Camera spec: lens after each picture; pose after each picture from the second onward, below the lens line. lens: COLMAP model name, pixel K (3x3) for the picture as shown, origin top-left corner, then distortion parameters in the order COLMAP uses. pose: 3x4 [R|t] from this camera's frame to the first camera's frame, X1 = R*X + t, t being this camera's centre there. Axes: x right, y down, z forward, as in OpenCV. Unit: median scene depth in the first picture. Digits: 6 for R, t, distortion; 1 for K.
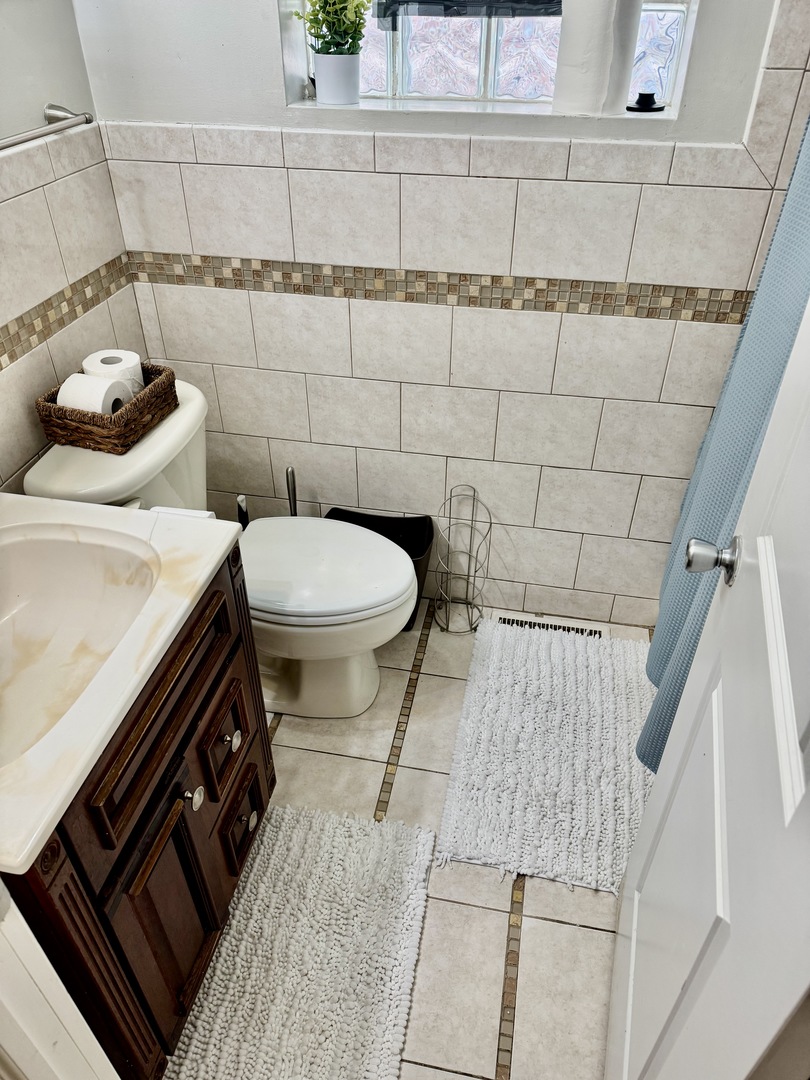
lens RADIAL K [[765.2, 0, 405.0], [0, 765.2, 540.0], [0, 0, 1]] dist [0.000101, -0.000394]
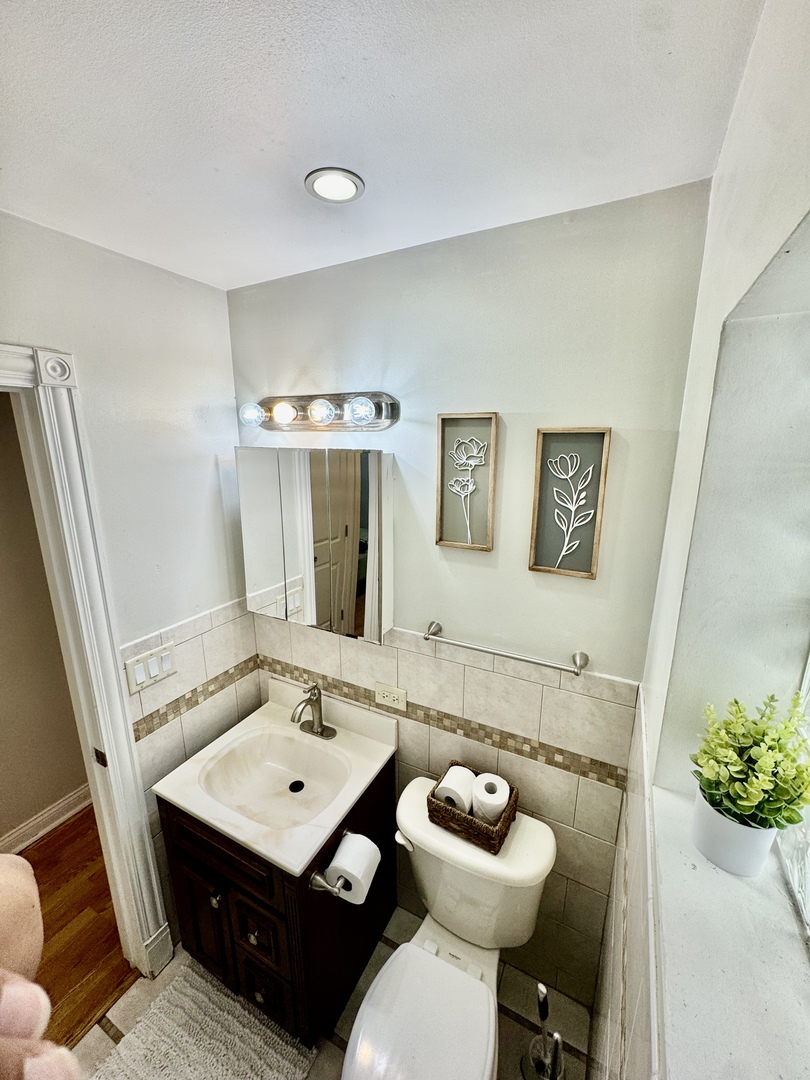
lens RADIAL K [[430.1, 0, 406.4], [0, 430.1, 539.3], [0, 0, 1]] dist [-0.003946, -0.000046]
pose [[-0.280170, 0.222590, -0.933787, 0.311769], [-0.578616, 0.737021, 0.349291, -0.759257], [0.765969, 0.638165, -0.077697, 0.625697]]
